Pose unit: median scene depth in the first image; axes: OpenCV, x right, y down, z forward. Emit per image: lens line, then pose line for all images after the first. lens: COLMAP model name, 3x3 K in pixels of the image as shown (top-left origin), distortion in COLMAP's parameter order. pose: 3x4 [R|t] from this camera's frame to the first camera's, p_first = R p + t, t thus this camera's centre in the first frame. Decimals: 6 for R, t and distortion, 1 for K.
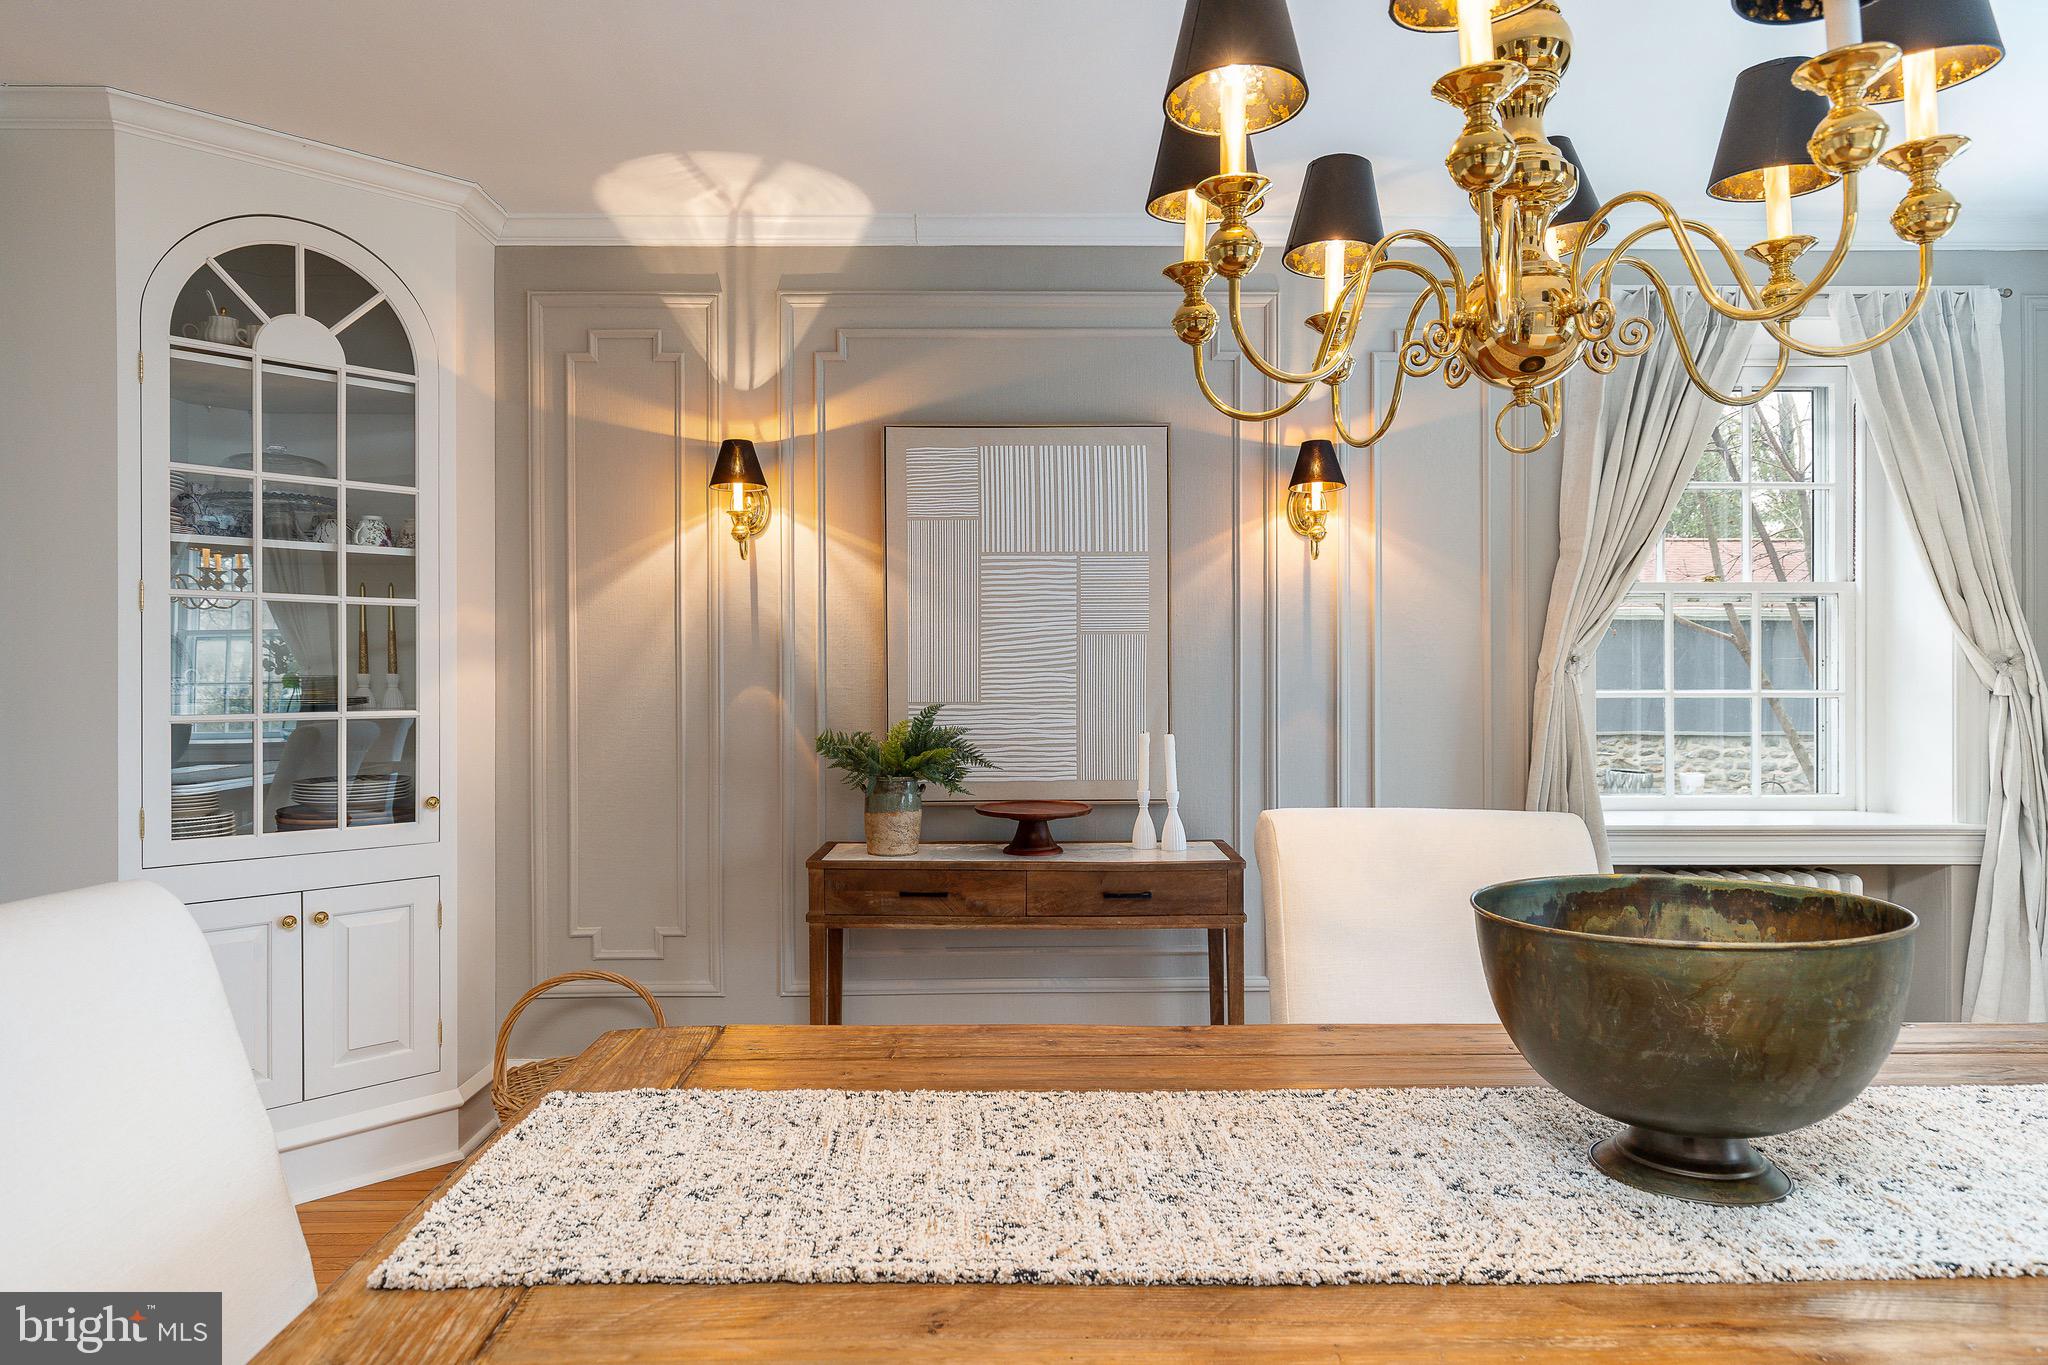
lens RADIAL K [[1265.9, 0, 1023.2], [0, 1265.9, 677.7], [0, 0, 1]] dist [0.009219, 0.000691]
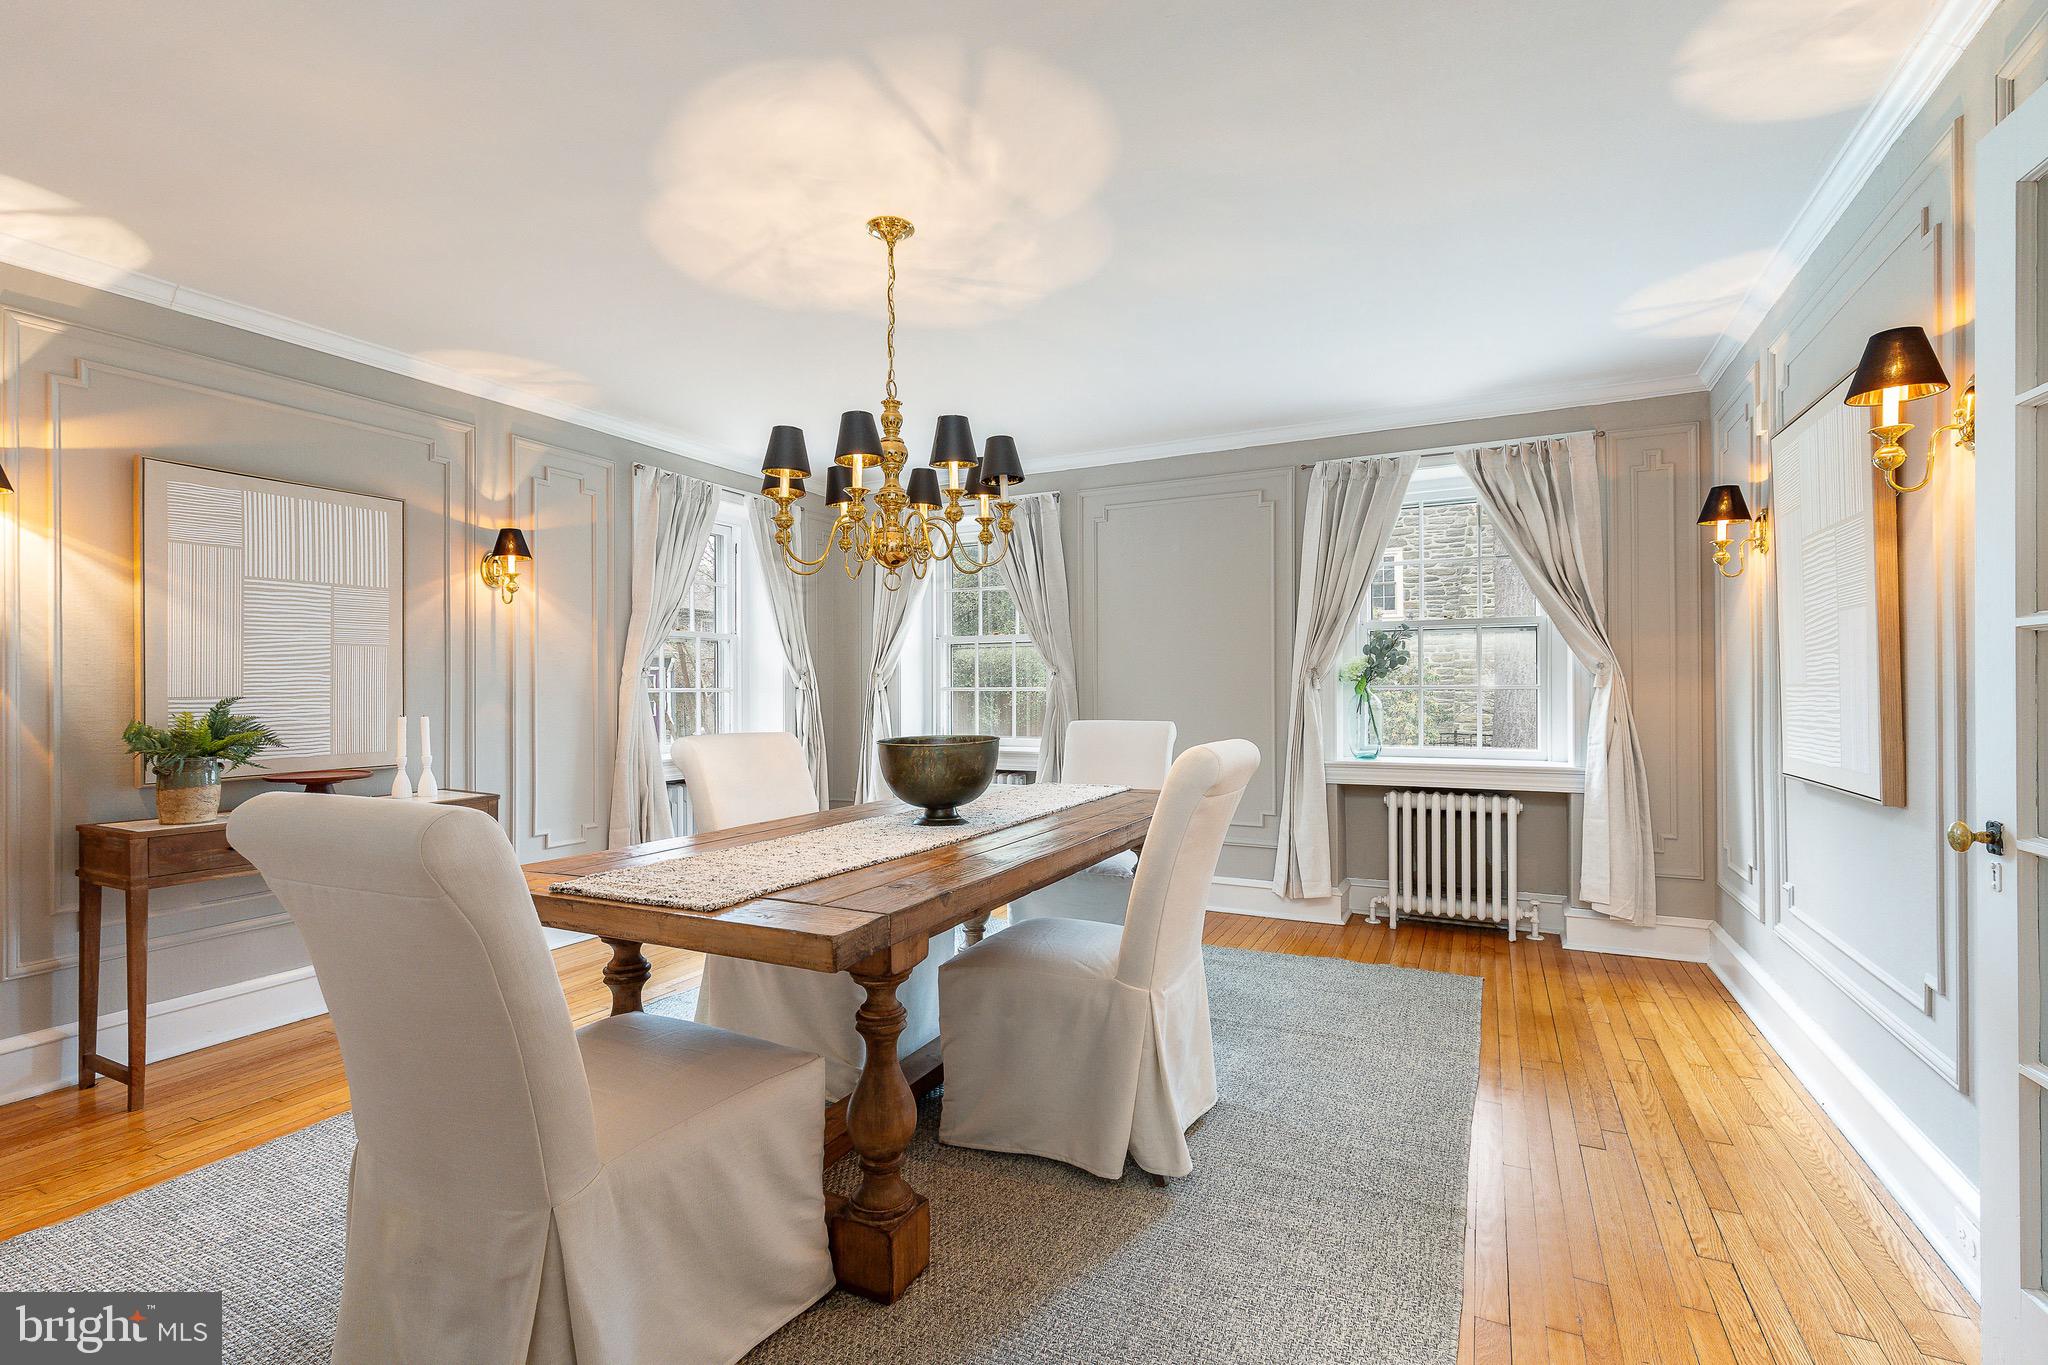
lens RADIAL K [[910.6, 0, 984.7], [0, 910.6, 687.4], [0, 0, 1]] dist [0.007222, -0.003439]
pose [[0.487627, -0.000478, 0.873052, -0.462239], [0.007738, 0.999963, -0.003774, 0.019178], [-0.873018, 0.008596, 0.487612, -0.070938]]
